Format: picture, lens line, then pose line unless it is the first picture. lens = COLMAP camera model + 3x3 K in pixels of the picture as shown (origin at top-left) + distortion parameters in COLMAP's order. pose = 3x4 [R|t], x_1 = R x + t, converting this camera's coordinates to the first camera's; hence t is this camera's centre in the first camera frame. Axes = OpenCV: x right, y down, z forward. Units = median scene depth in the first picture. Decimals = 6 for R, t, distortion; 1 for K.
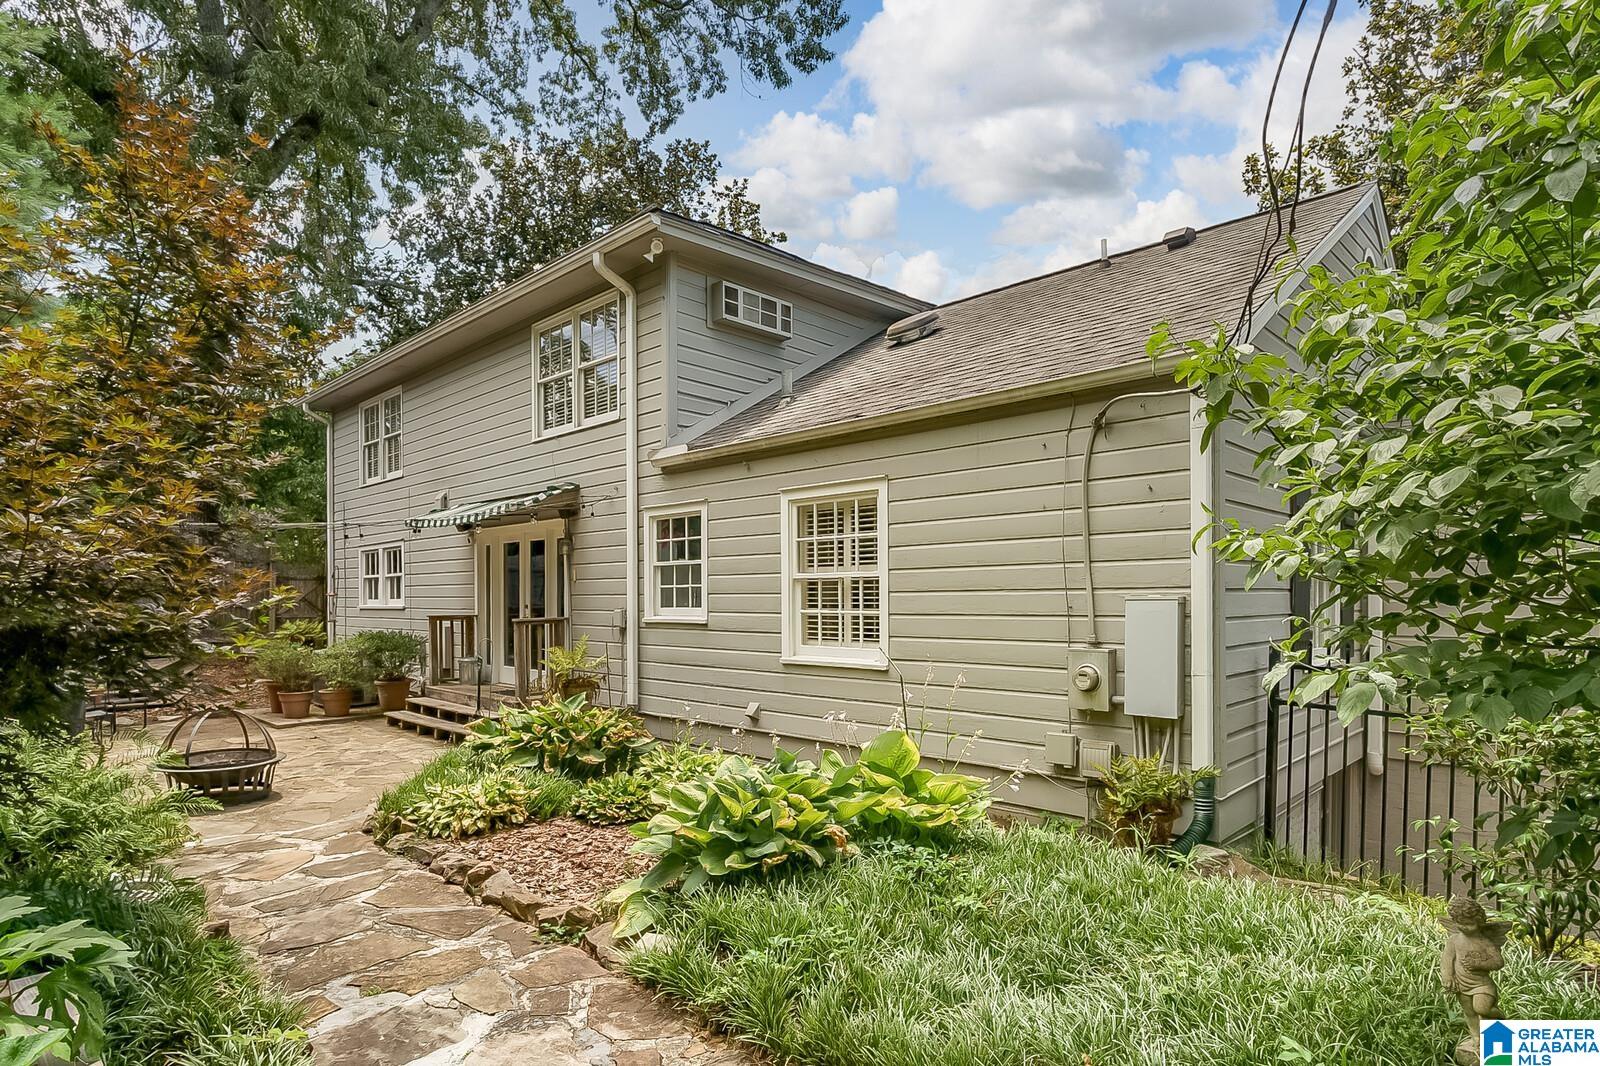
lens RADIAL K [[844.4, 0, 752.6], [0, 844.4, 614.1], [0, 0, 1]] dist [-0.003233, 0.000299]
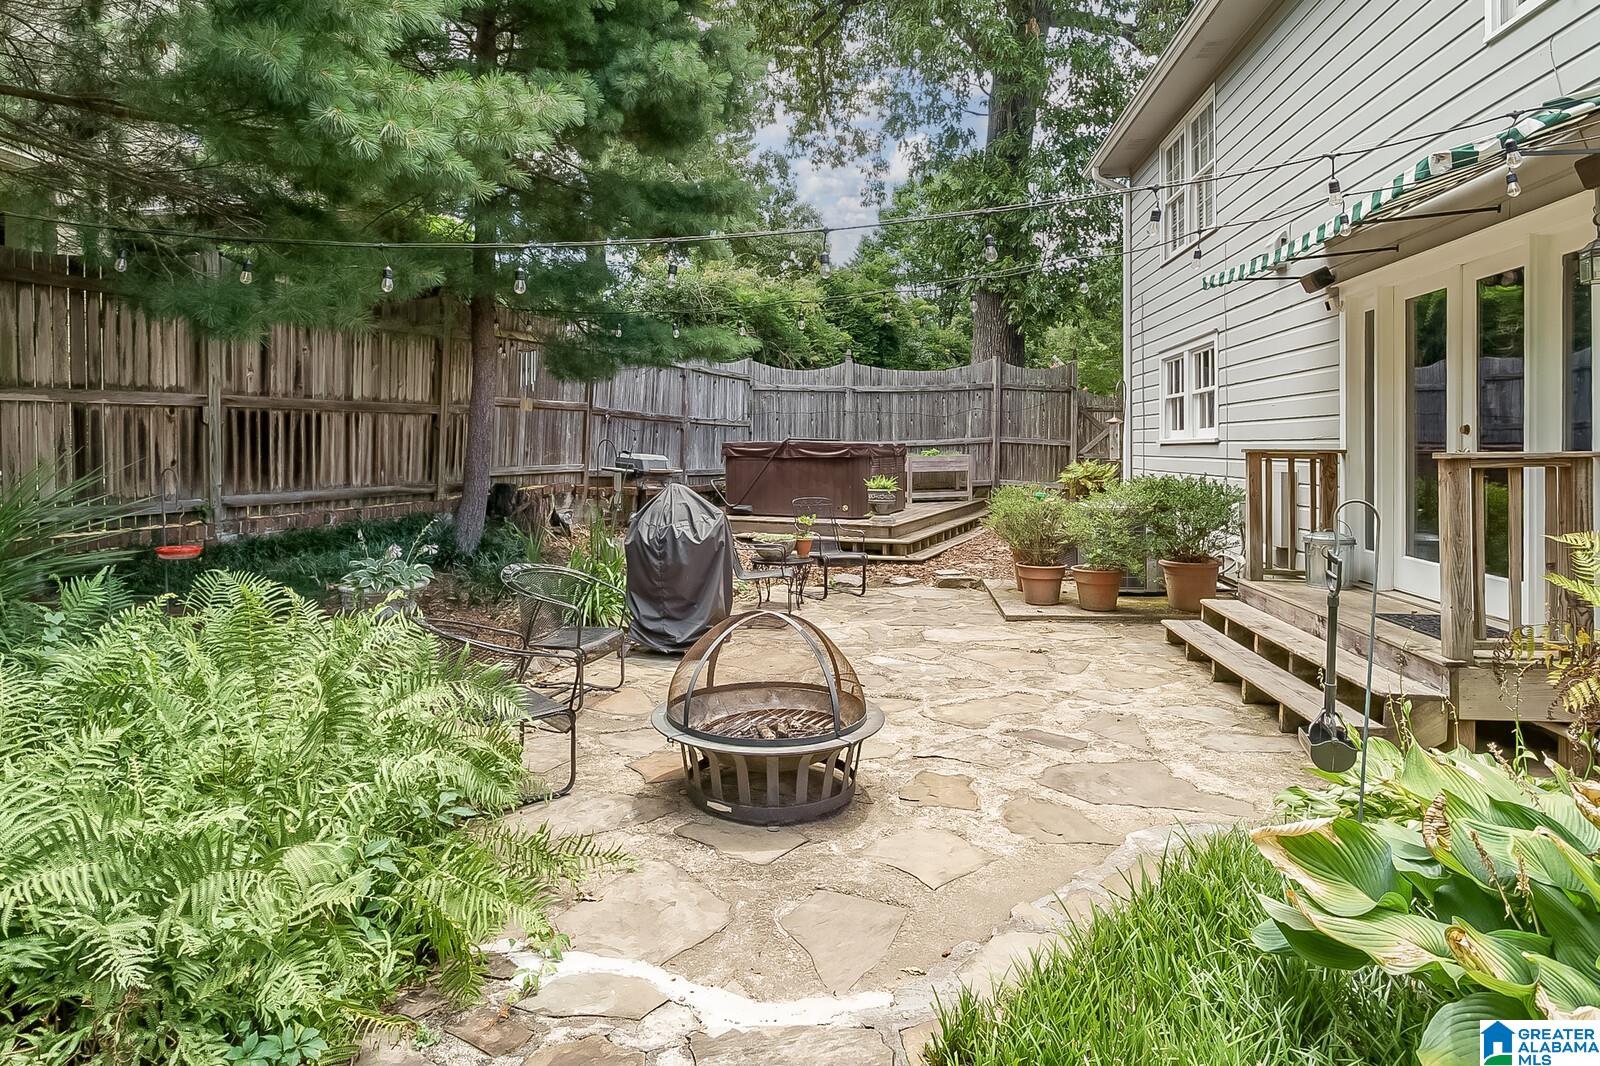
lens RADIAL K [[943.6, 0, 766.3], [0, 943.6, 431.5], [0, 0, 1]] dist [-0.017238, 0.008059]
pose [[0.637288, -0.006263, -0.770600, -0.108227], [-0.017575, 0.999589, -0.022659, 0.008449], [0.770426, 0.027984, 0.636916, 0.356808]]
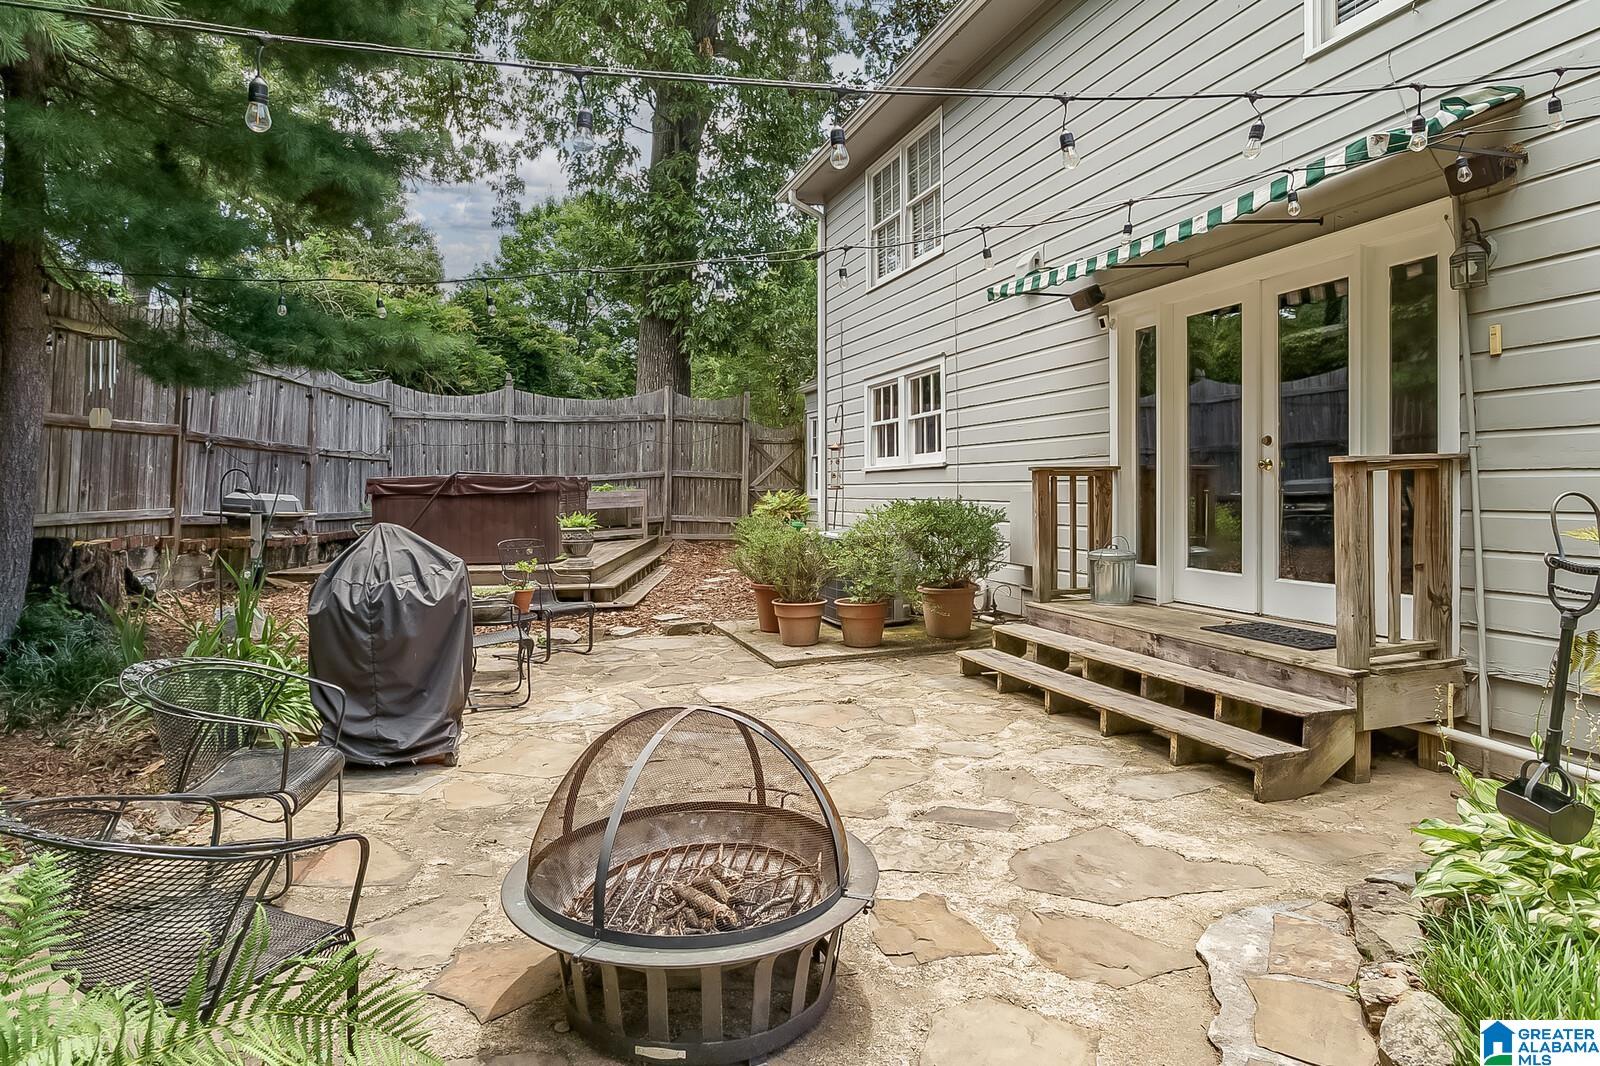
lens RADIAL K [[943.6, 0, 818.9], [0, 943.6, 467.0], [0, 0, 1]] dist [-0.017238, 0.008059]
pose [[0.909769, -0.017394, -0.414750, -0.245966], [0.005278, 0.999526, -0.030340, 0.017104], [0.415081, 0.025413, 0.909429, 0.388754]]
